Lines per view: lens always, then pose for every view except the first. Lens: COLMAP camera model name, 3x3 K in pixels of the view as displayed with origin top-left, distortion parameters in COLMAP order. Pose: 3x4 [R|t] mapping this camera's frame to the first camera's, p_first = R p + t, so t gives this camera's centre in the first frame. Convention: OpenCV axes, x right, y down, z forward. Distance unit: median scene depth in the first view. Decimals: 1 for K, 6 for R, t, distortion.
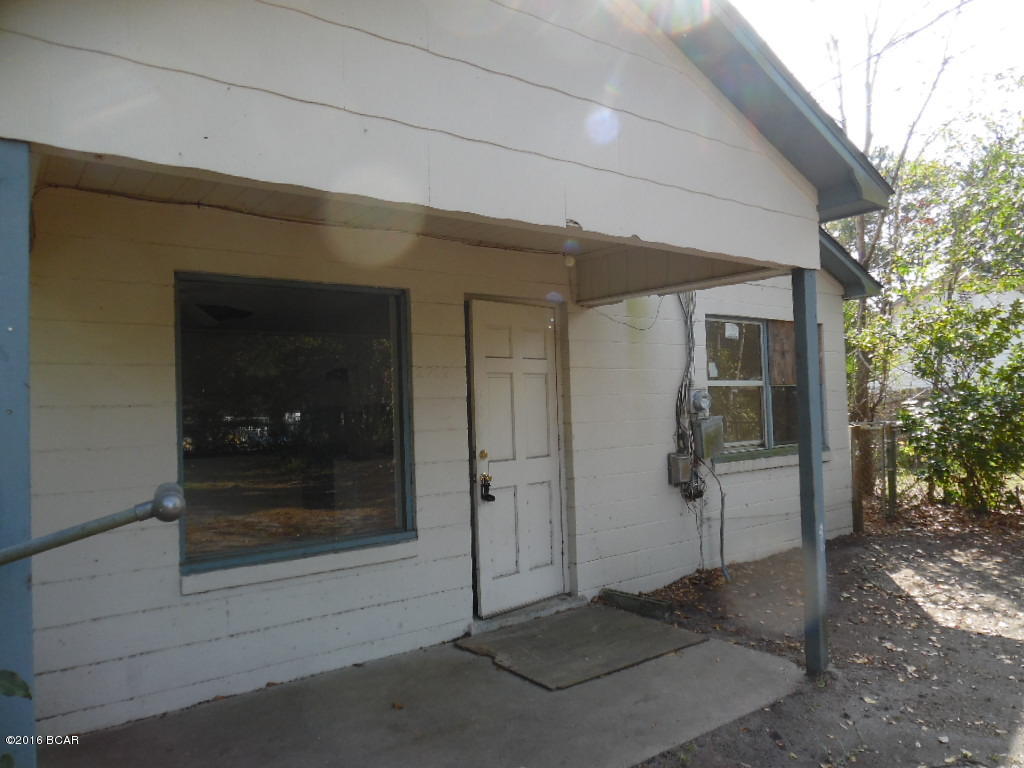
lens RADIAL K [[718.7, 0, 508.9], [0, 718.7, 380.3], [0, 0, 1]] dist [-0.014910, -0.007071]
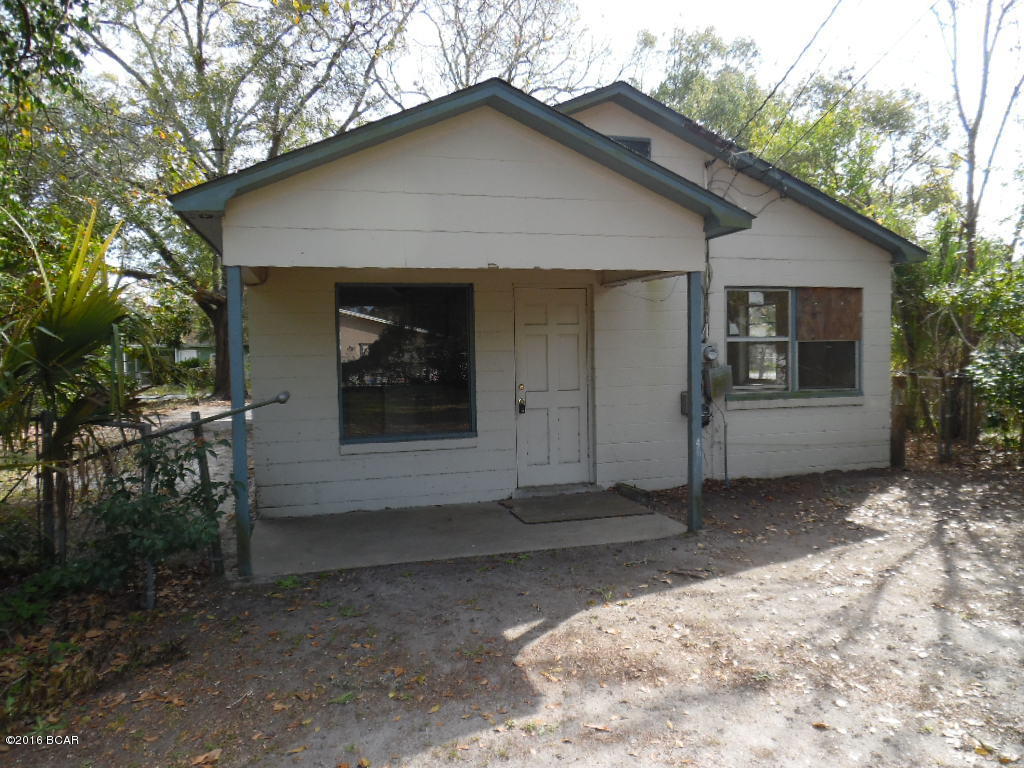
lens RADIAL K [[718.7, 0, 514.7], [0, 718.7, 386.7], [0, 0, 1]] dist [-0.014910, -0.007071]
pose [[0.937332, 0.032277, -0.346940, 0.442792], [0.001569, 0.995299, 0.096834, -0.045043], [0.348435, -0.091309, 0.932875, -0.421186]]
